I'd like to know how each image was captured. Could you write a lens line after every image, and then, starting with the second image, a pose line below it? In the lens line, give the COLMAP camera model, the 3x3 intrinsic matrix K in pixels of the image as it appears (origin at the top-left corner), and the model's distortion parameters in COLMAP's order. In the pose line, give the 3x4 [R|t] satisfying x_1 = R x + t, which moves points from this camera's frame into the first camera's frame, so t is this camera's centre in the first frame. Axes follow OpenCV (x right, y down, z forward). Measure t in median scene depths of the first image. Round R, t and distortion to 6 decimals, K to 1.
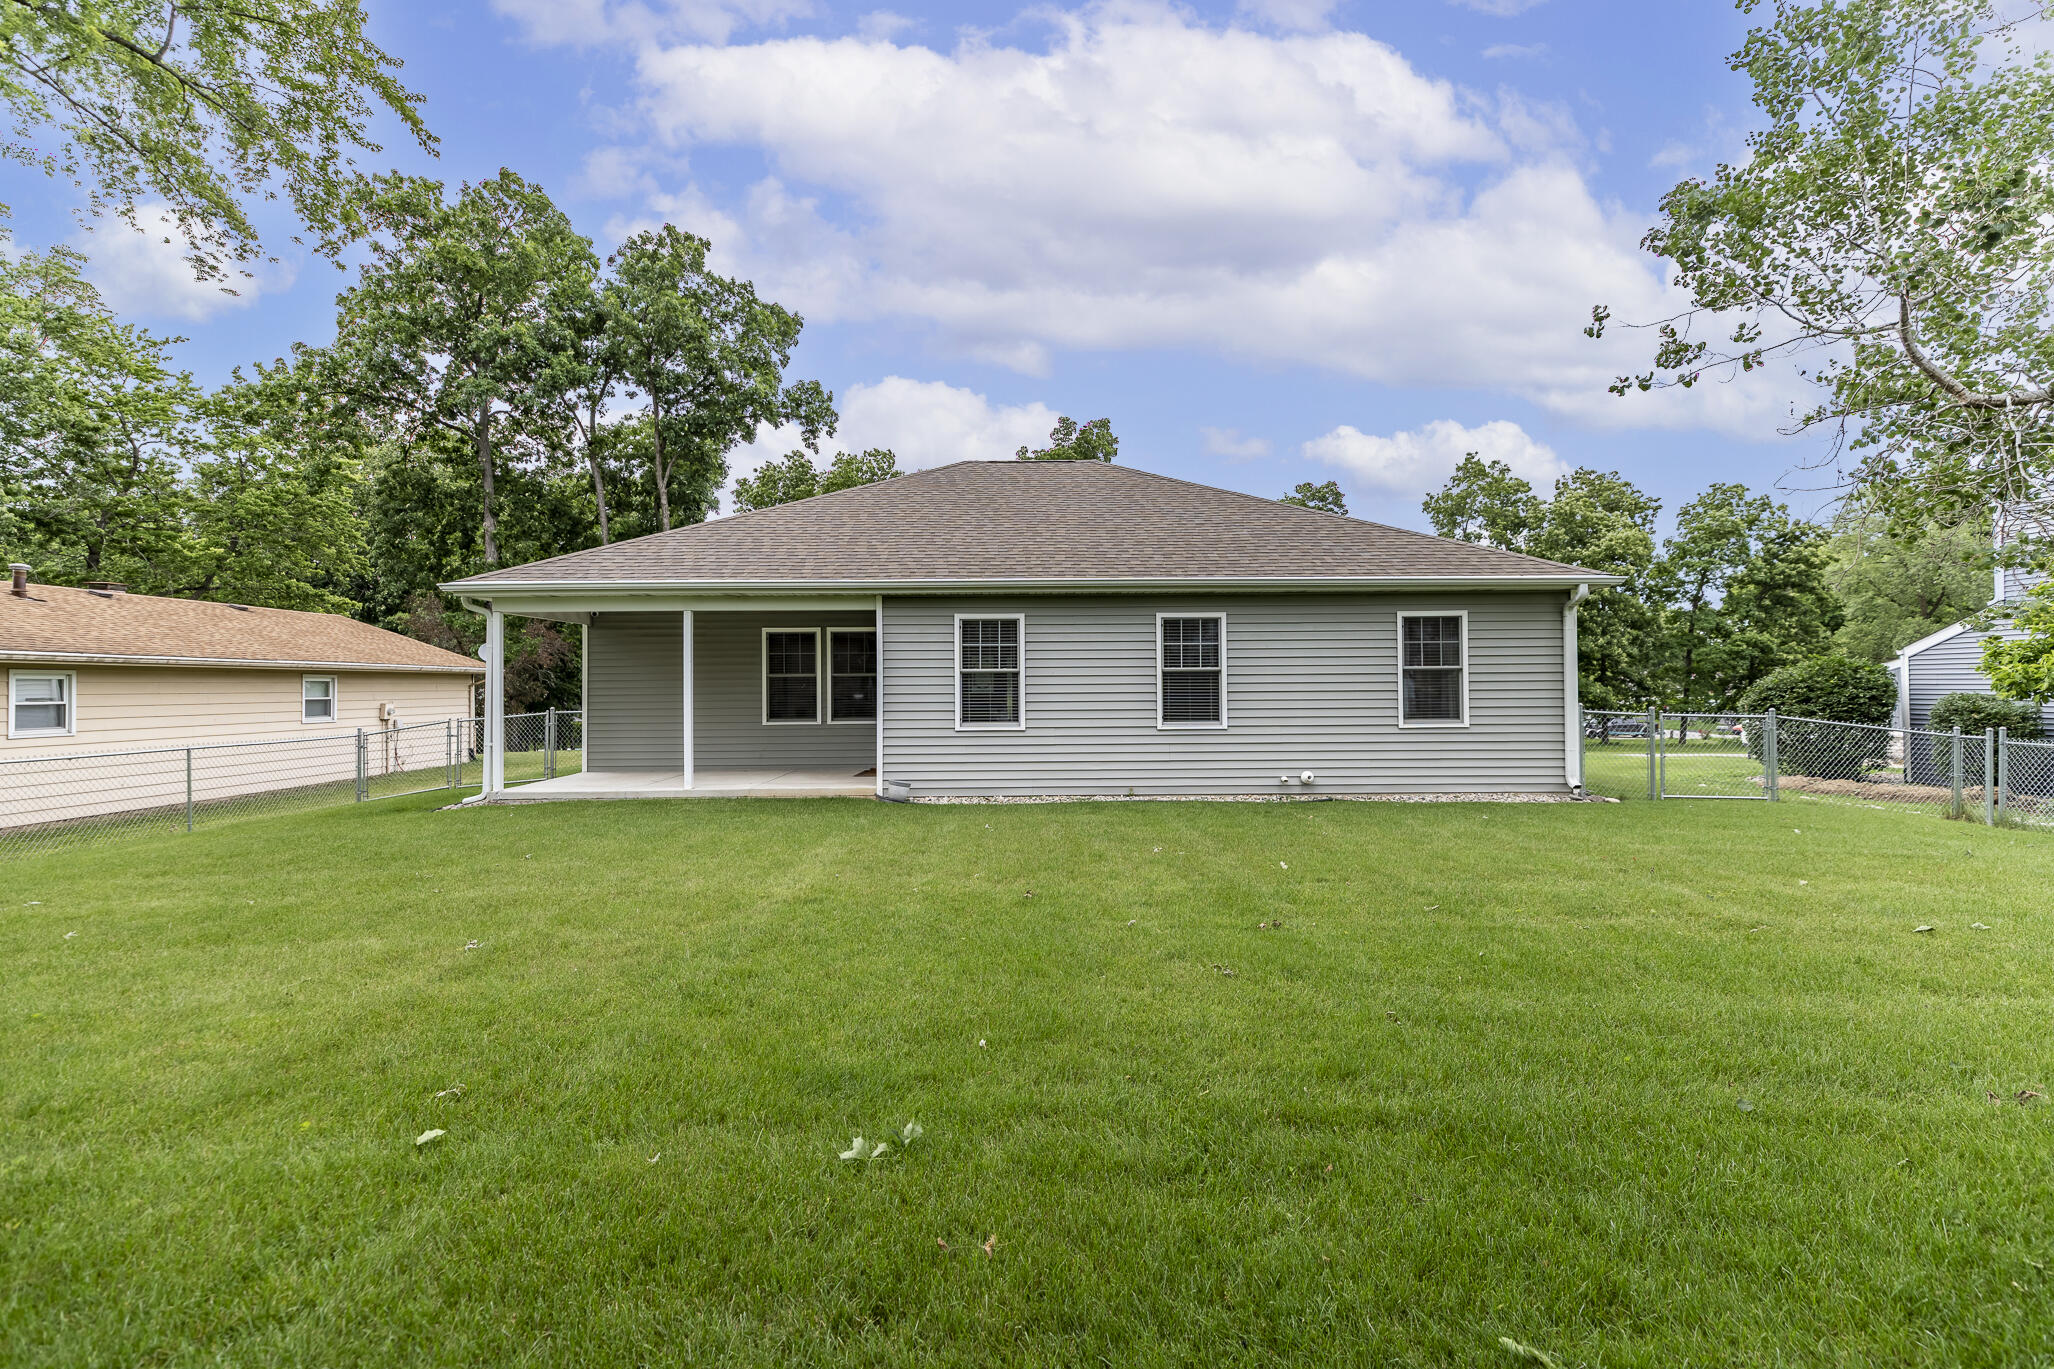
lens RADIAL K [[904.3, 0, 1027.0], [0, 904.3, 684.5], [0, 0, 1]] dist [0.032503, 0.000027]
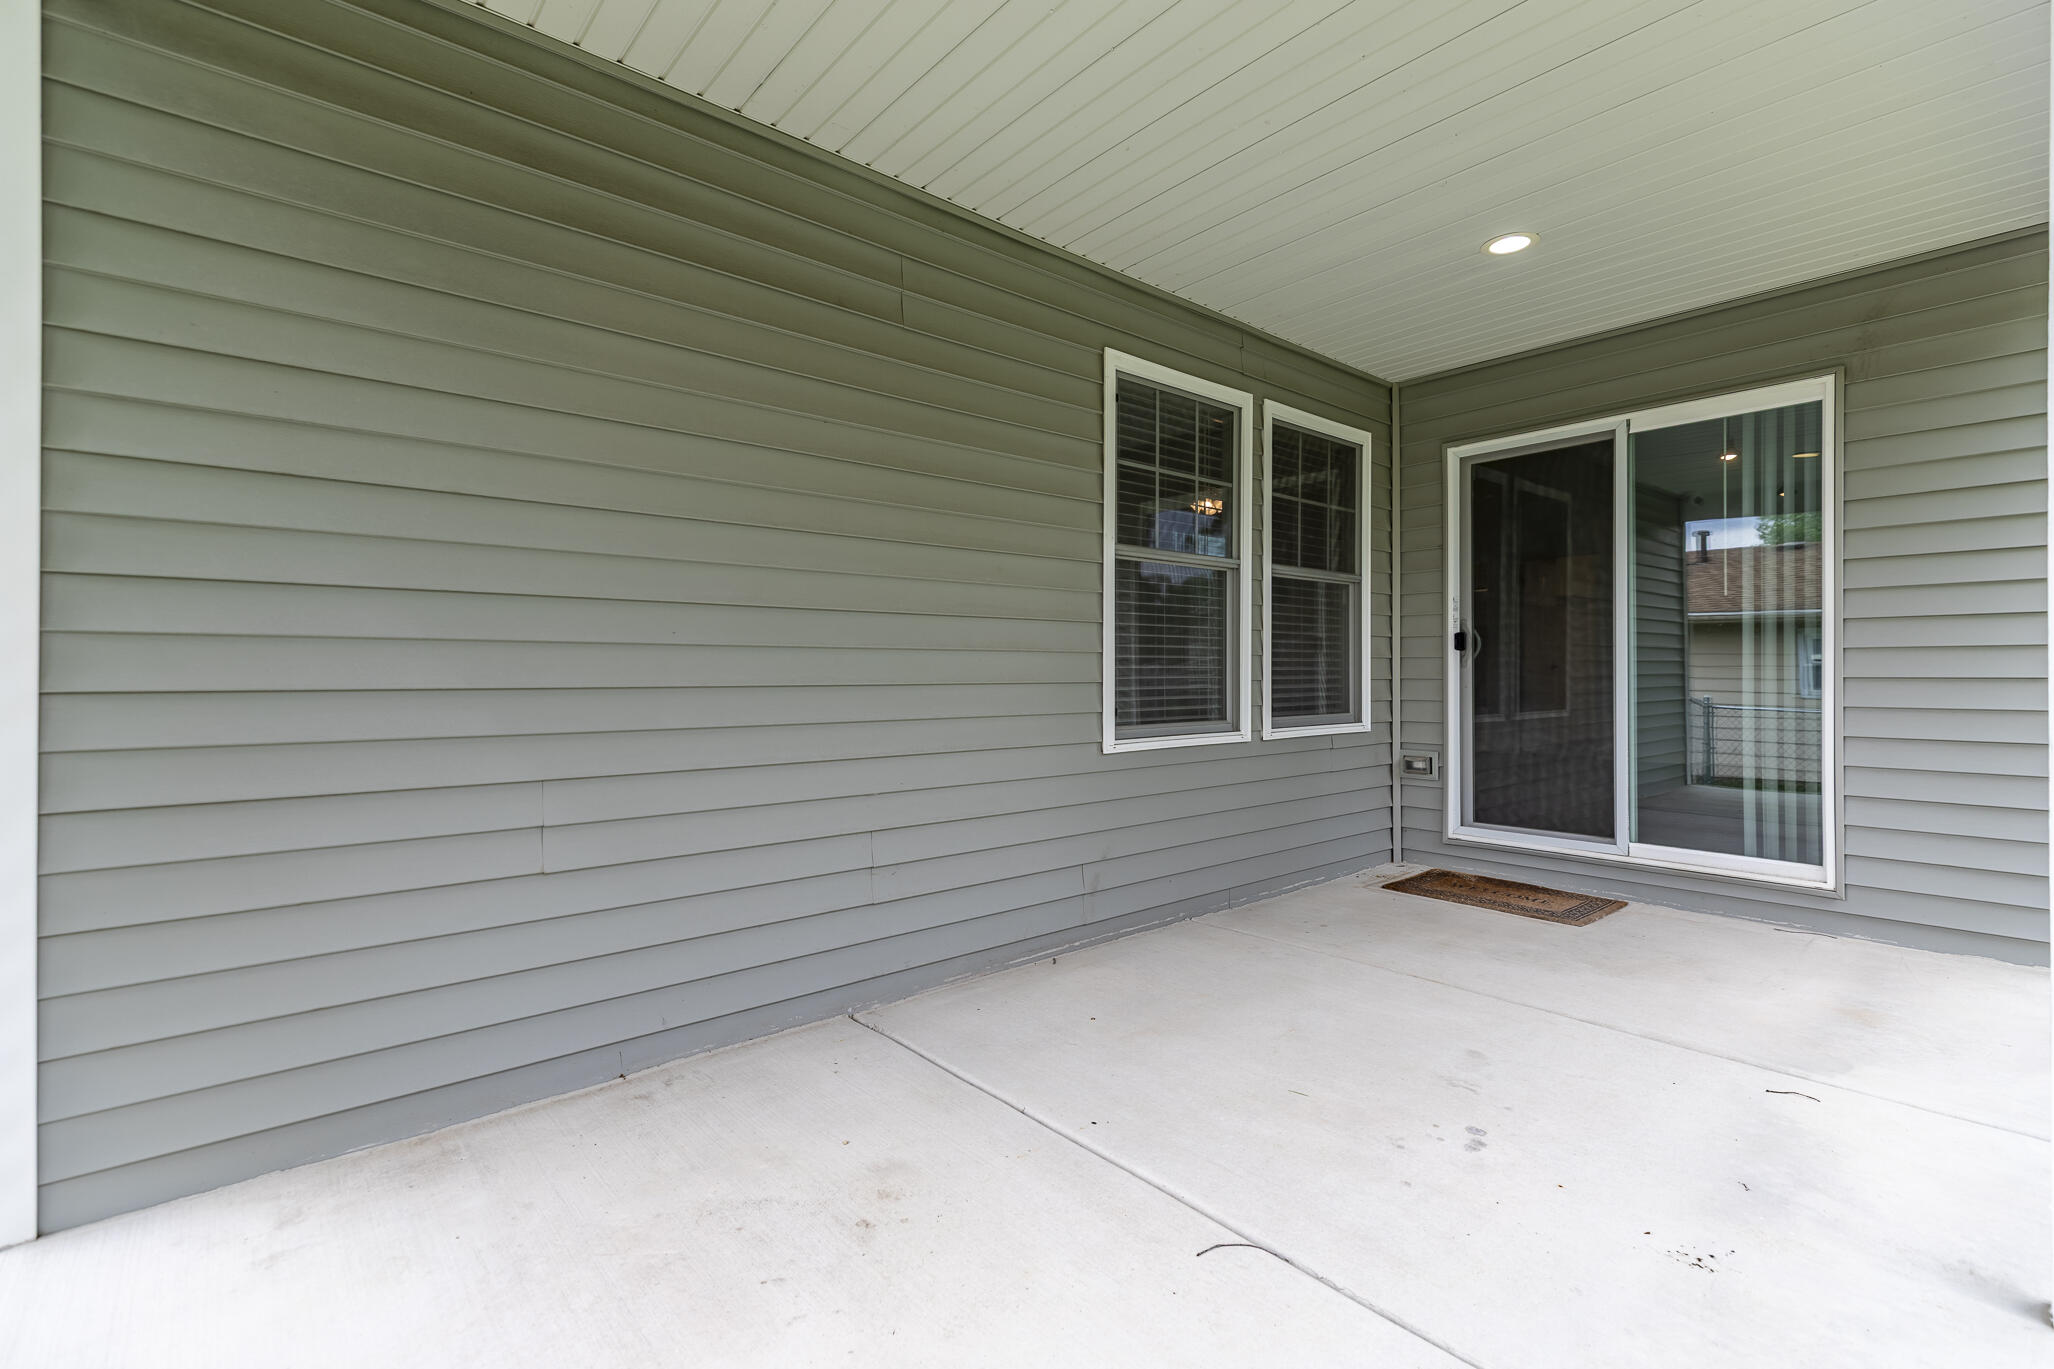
lens RADIAL K [[920.7, 0, 1021.5], [0, 920.7, 677.5], [0, 0, 1]] dist [0.019110, -0.000359]
pose [[0.769319, 0.005477, 0.638841, -0.555554], [-0.003801, 0.999985, -0.003997, 0.030435], [-0.638854, 0.000647, 0.769328, 0.992140]]
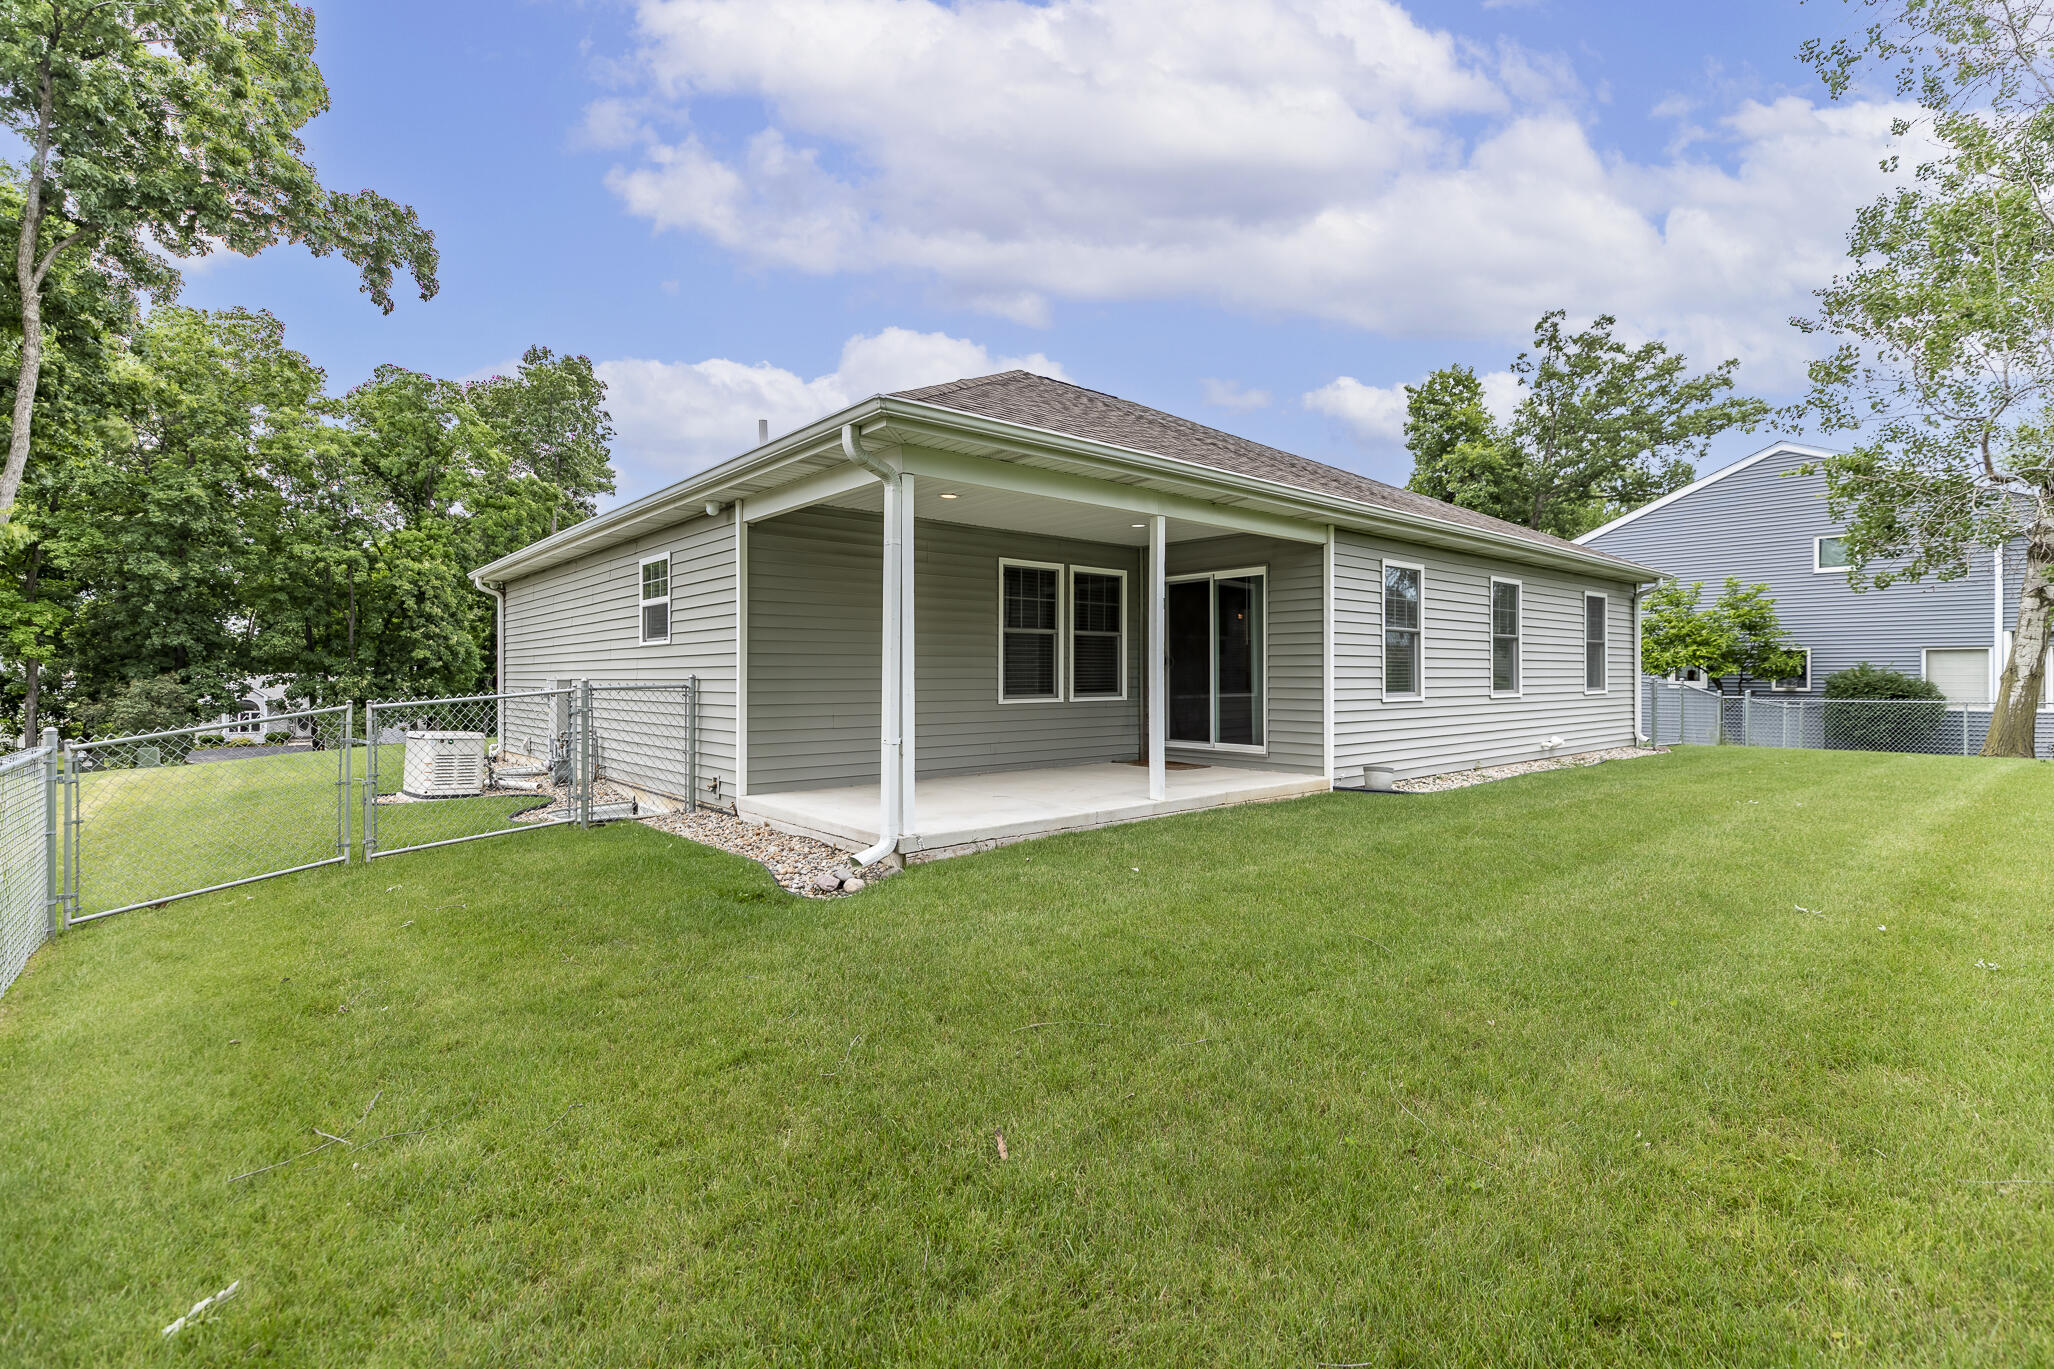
lens RADIAL K [[928.8, 0, 1028.4], [0, 928.8, 667.4], [0, 0, 1]] dist [-0.002435, 0.006539]
pose [[0.766271, 0.011968, 0.642407, -0.849916], [-0.004488, 0.999902, -0.013274, 0.032032], [-0.642502, 0.007288, 0.766249, 0.562068]]
